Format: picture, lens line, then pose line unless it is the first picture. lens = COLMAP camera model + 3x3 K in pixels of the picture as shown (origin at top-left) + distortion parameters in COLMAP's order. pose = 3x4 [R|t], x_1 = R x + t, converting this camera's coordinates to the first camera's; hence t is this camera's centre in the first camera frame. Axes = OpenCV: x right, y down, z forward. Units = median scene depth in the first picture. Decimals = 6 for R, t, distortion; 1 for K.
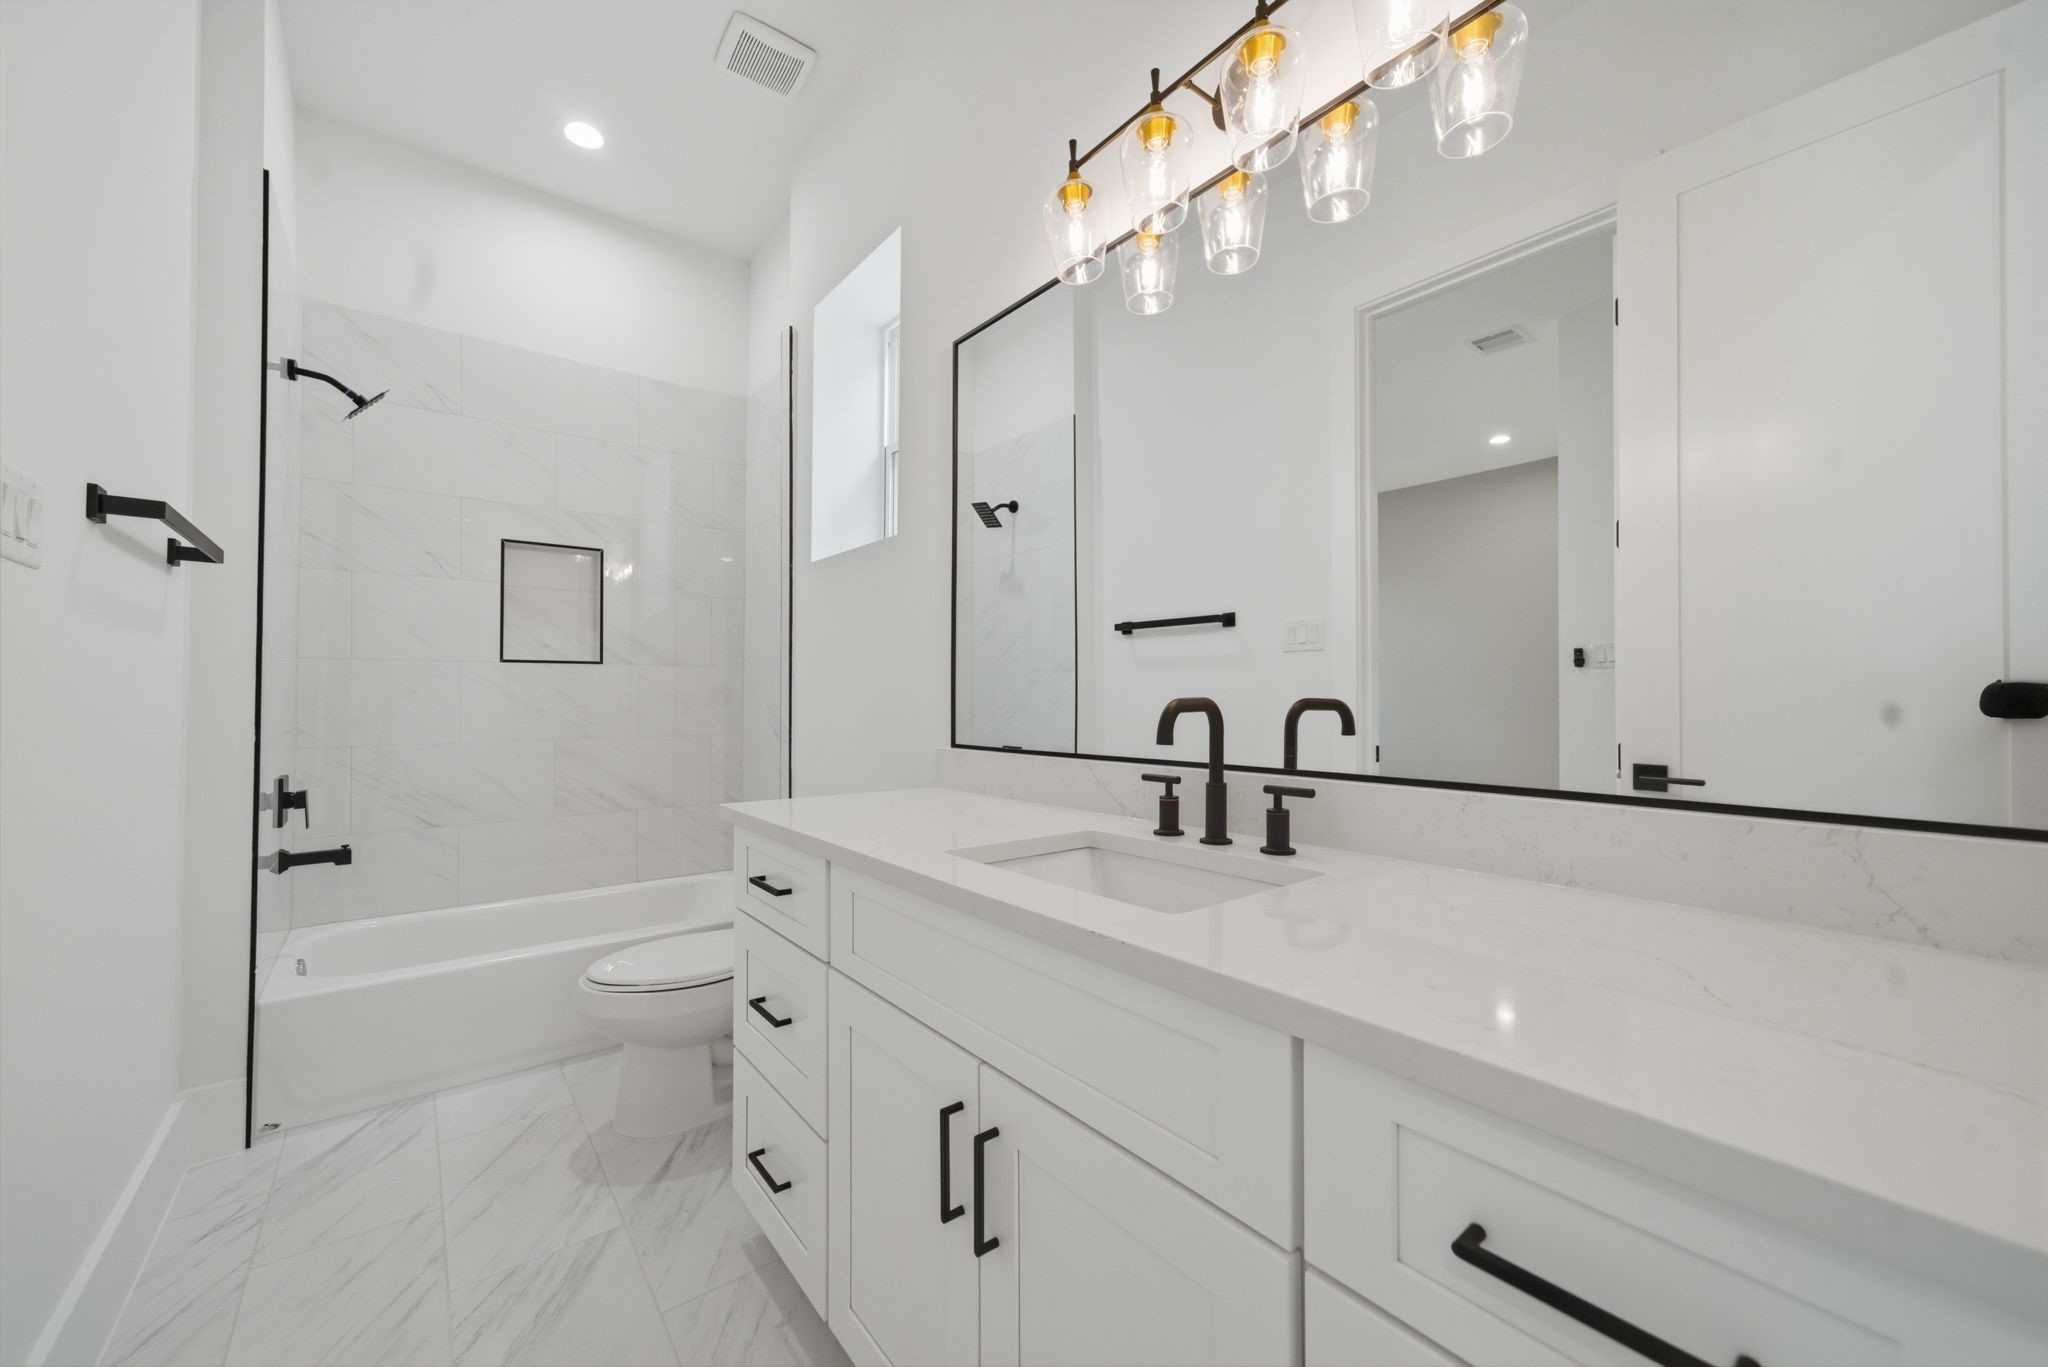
lens RADIAL K [[801.0, 0, 1011.5], [0, 801.0, 686.1], [0, 0, 1]] dist [-0.031073, 0.030898]
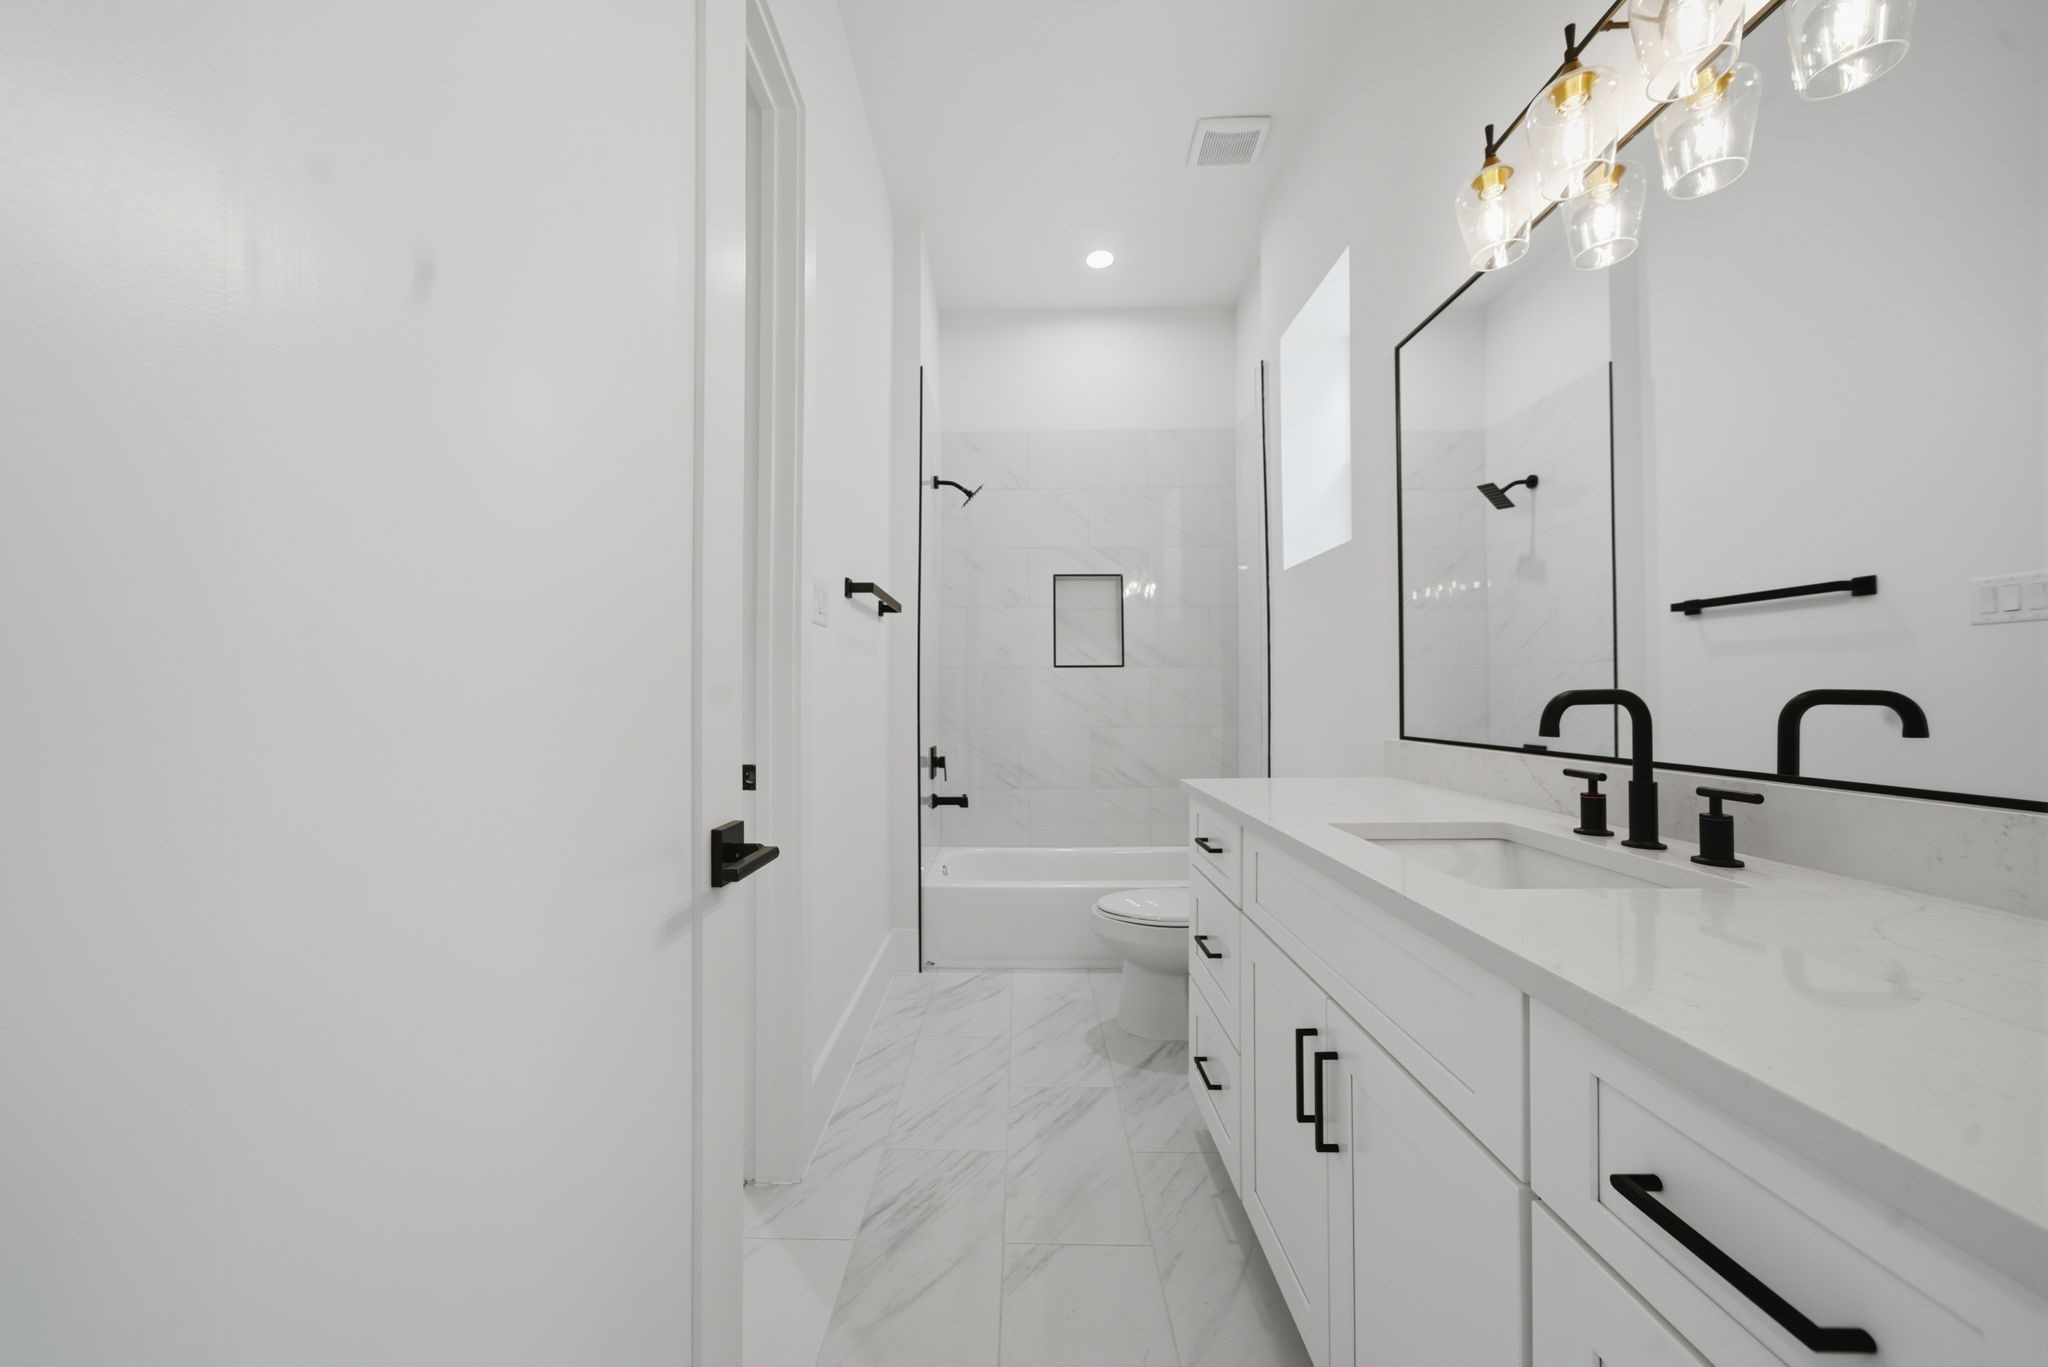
lens RADIAL K [[779.7, 0, 1015.9], [0, 779.7, 692.4], [0, 0, 1]] dist [-0.044593, 0.027683]
pose [[0.786497, -0.006525, -0.617560, 0.182933], [0.012794, 0.999902, 0.005729, 0.003220], [0.617462, -0.012407, 0.786503, -0.110013]]
